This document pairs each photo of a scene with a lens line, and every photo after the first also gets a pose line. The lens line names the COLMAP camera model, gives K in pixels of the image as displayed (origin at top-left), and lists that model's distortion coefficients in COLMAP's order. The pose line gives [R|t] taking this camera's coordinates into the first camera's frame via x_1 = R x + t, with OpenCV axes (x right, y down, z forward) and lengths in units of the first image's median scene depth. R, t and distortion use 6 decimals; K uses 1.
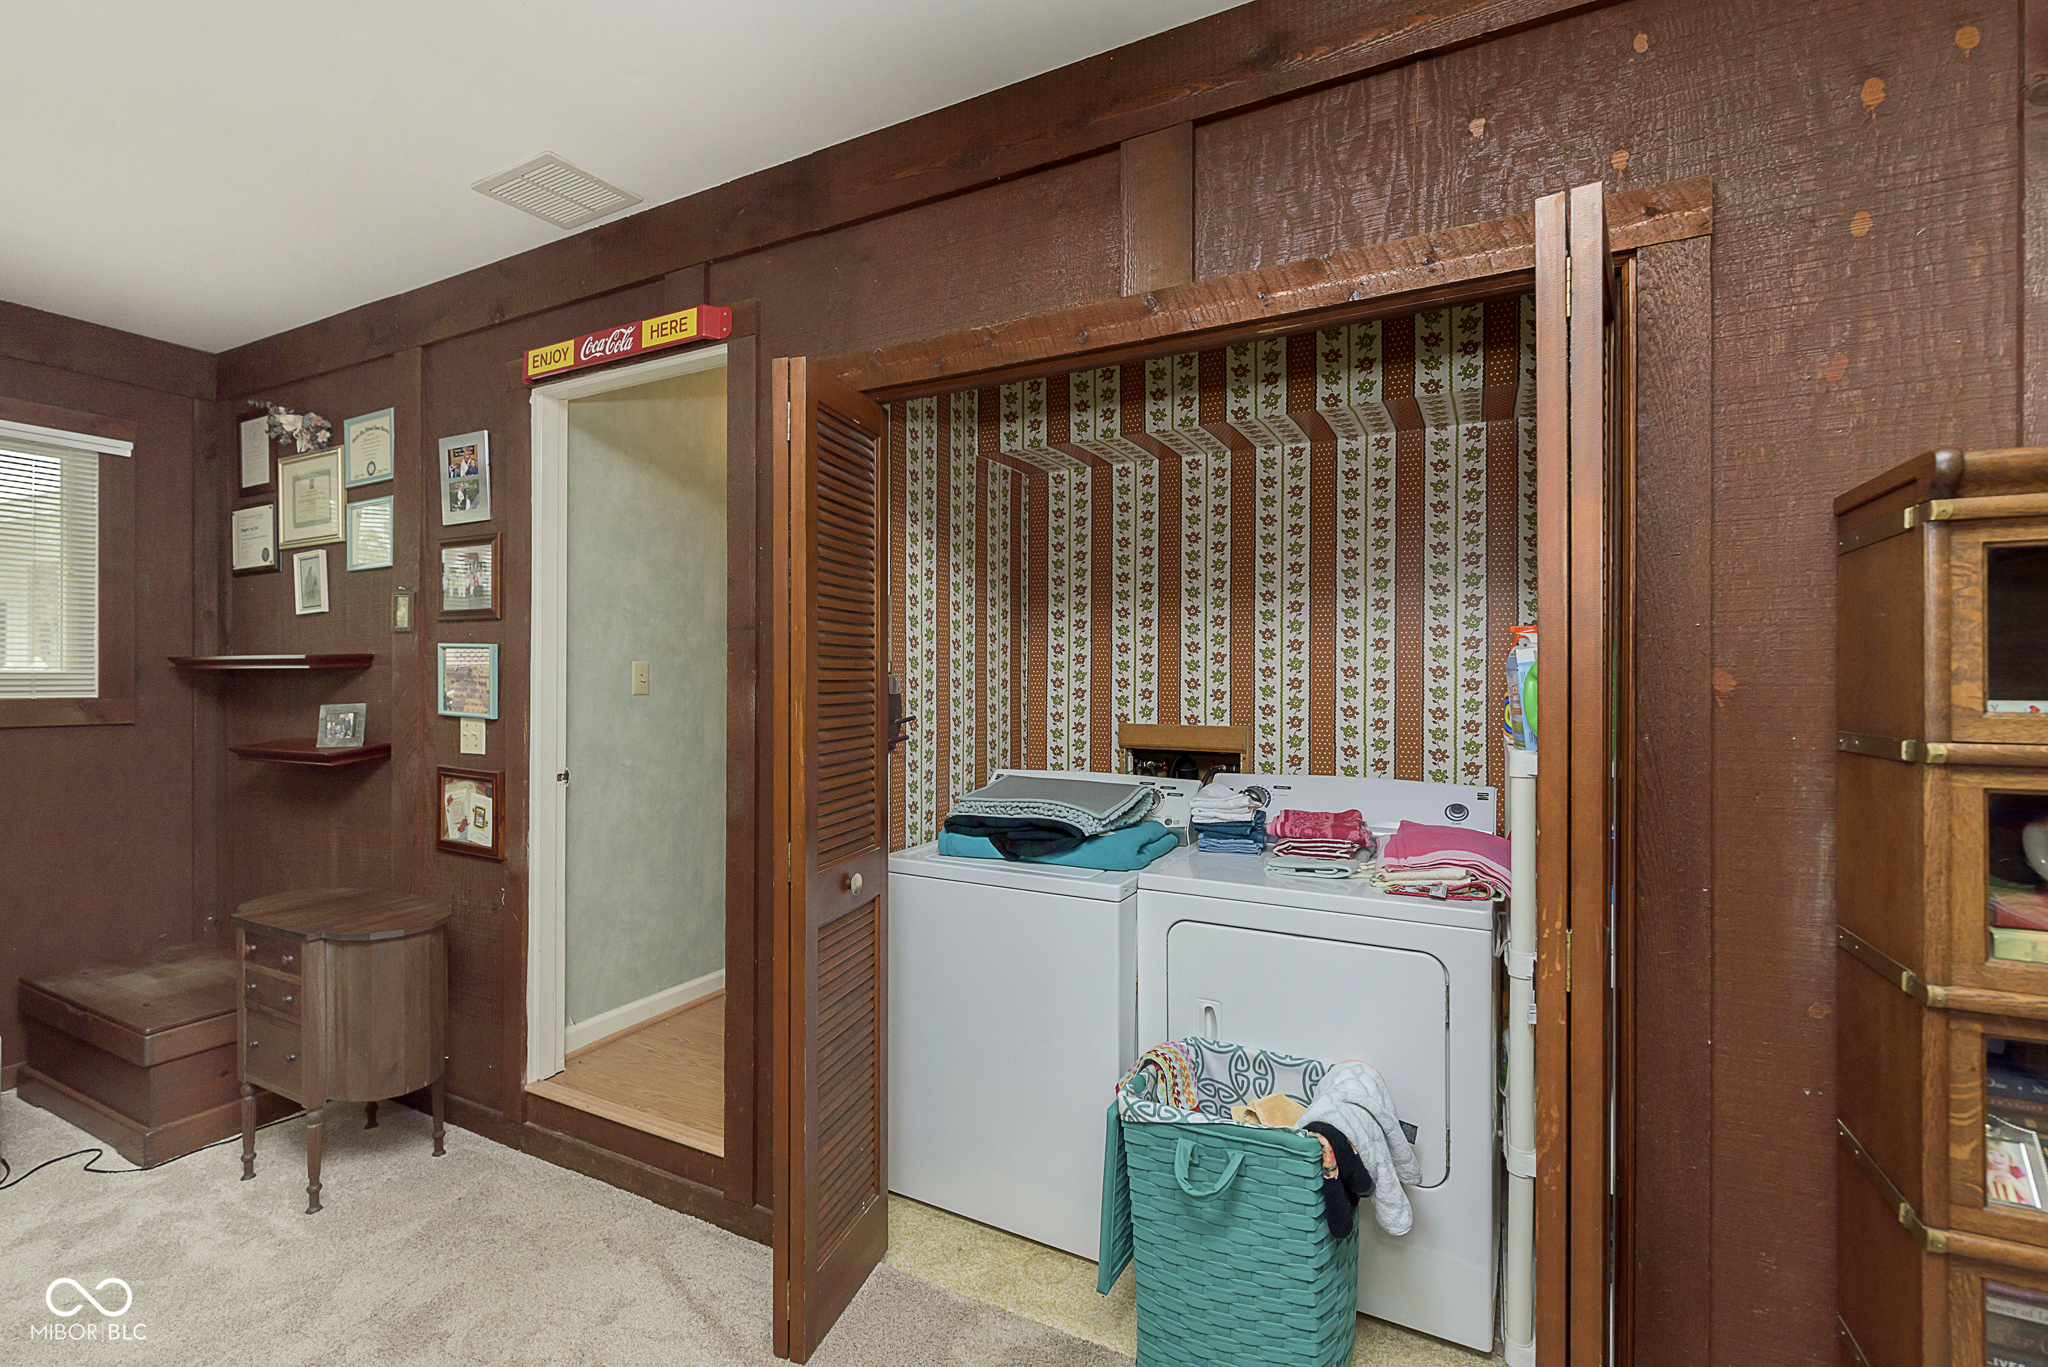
lens RADIAL K [[887.1, 0, 980.6], [0, 887.1, 675.2], [0, 0, 1]] dist [0.001575, 0.000090]
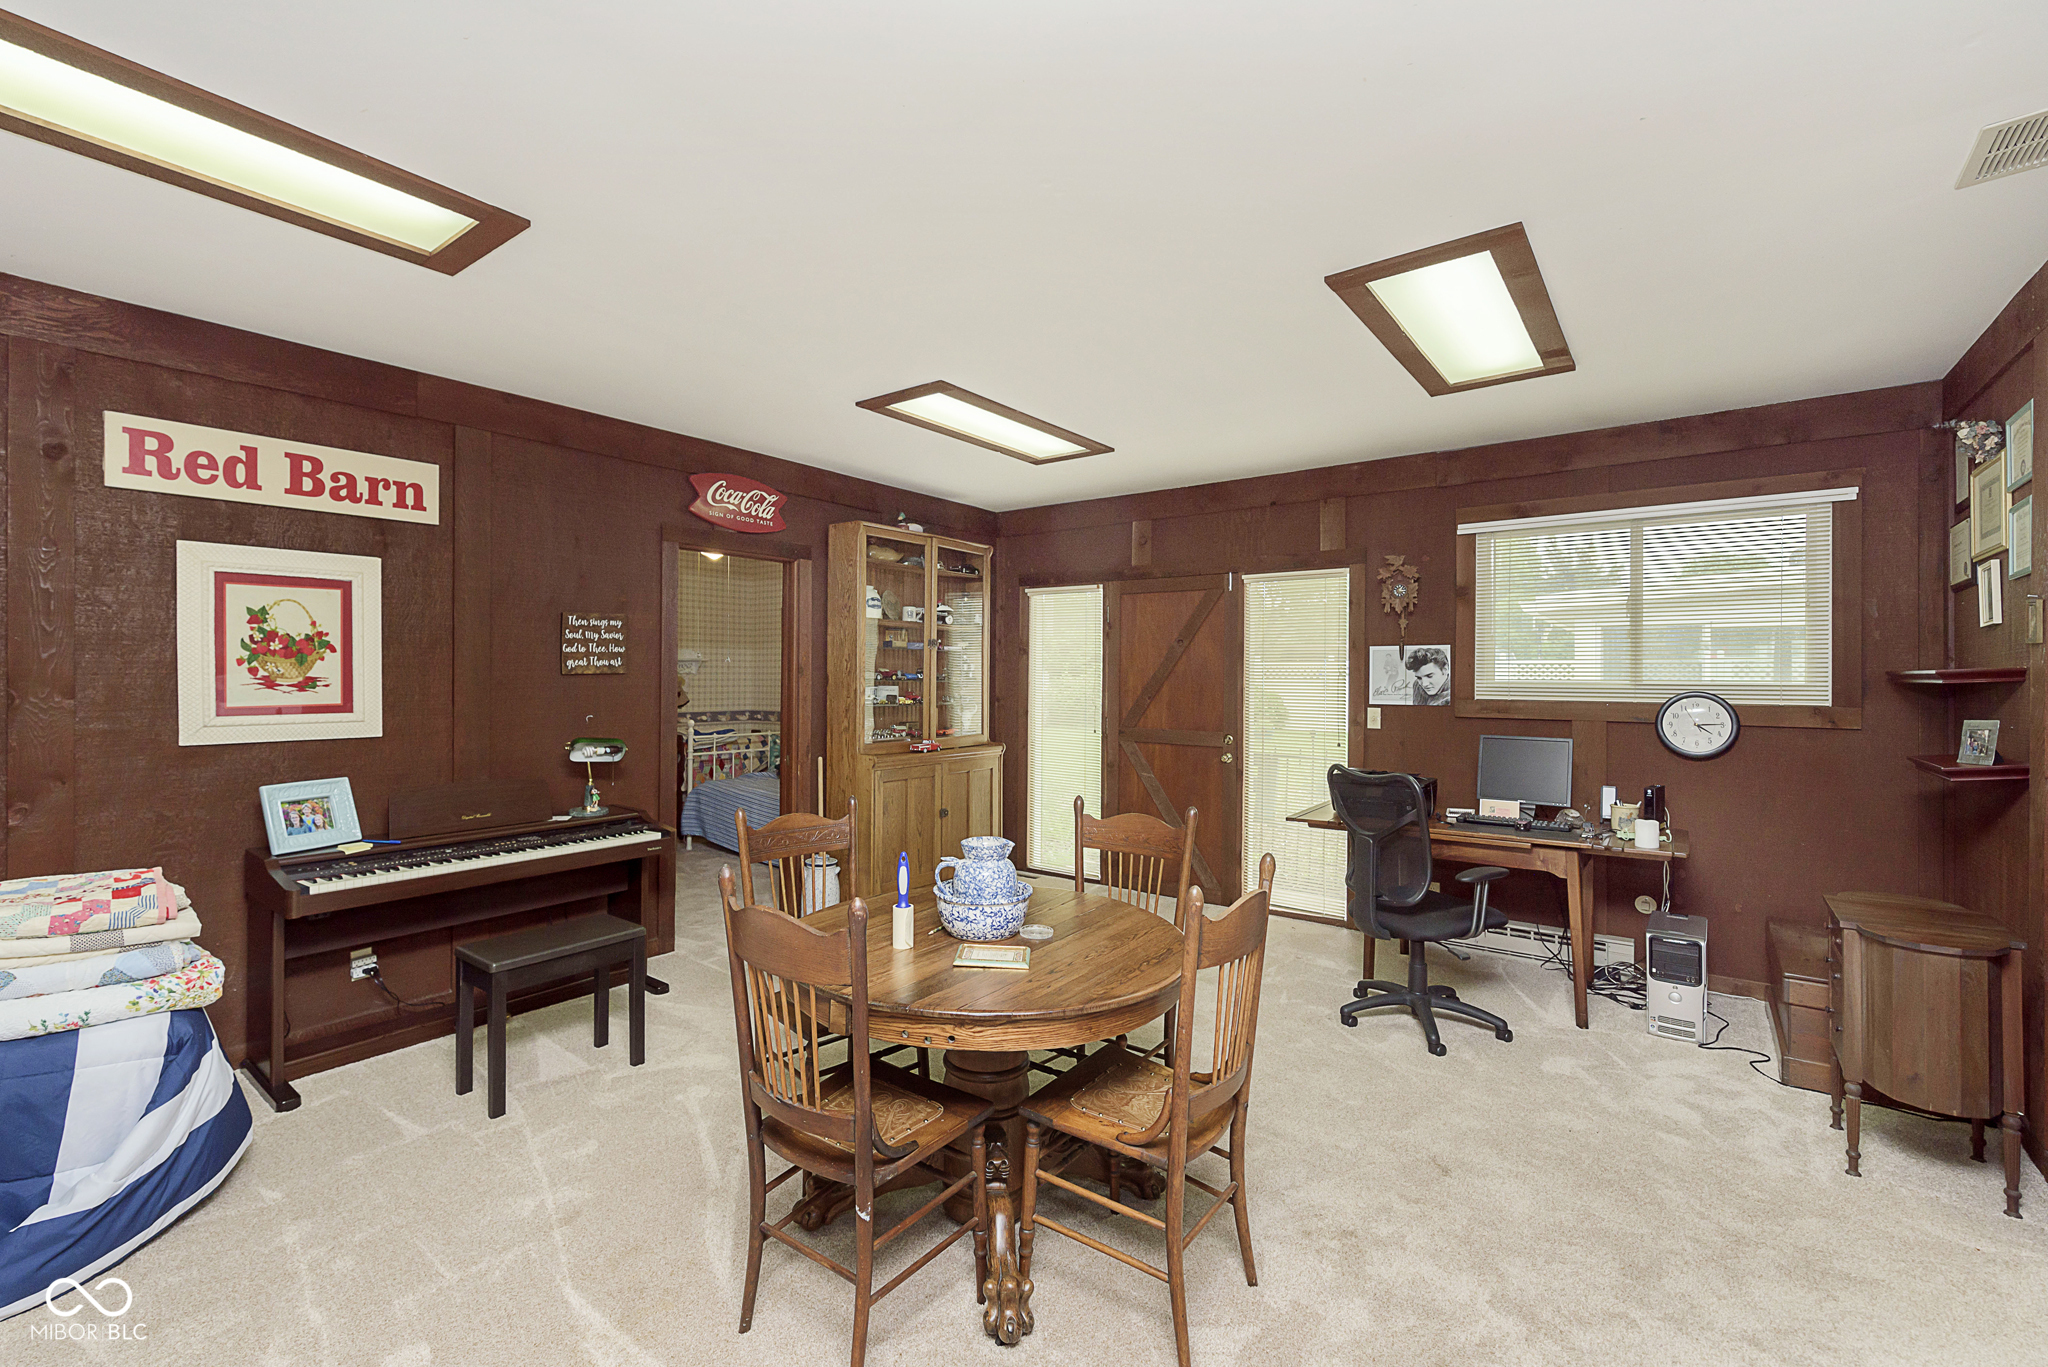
lens RADIAL K [[887.1, 0, 980.6], [0, 887.1, 675.2], [0, 0, 1]] dist [0.001575, 0.000090]
pose [[-0.185879, -0.000129, -0.982573, 0.406065], [-0.004536, 0.999989, 0.000727, -0.012474], [0.982562, 0.004592, -0.185877, 0.098385]]
